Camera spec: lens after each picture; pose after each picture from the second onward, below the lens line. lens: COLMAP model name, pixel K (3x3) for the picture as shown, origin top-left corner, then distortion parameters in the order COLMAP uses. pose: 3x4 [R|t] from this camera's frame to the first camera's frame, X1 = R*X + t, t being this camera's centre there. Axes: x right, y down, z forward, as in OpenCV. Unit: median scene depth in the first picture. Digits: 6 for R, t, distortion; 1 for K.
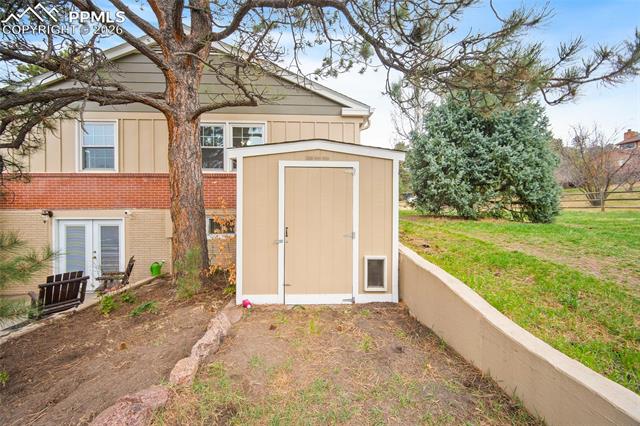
lens RADIAL K [[252.5, 0, 319.3], [0, 252.5, 210.2], [0, 0, 1]] dist [0.003731, 0.000069]
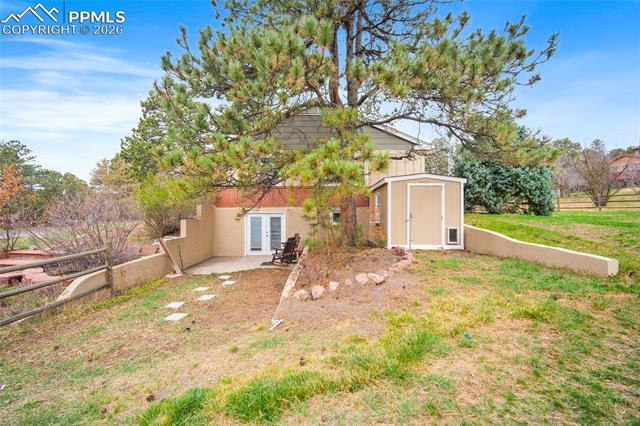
lens RADIAL K [[252.5, 0, 319.4], [0, 252.5, 210.0], [0, 0, 1]] dist [0.003731, 0.000069]
pose [[0.998929, 0.000329, -0.046262, -0.440740], [-0.000815, 0.999945, -0.010476, 0.030880], [0.046256, 0.010503, 0.998874, -0.650732]]
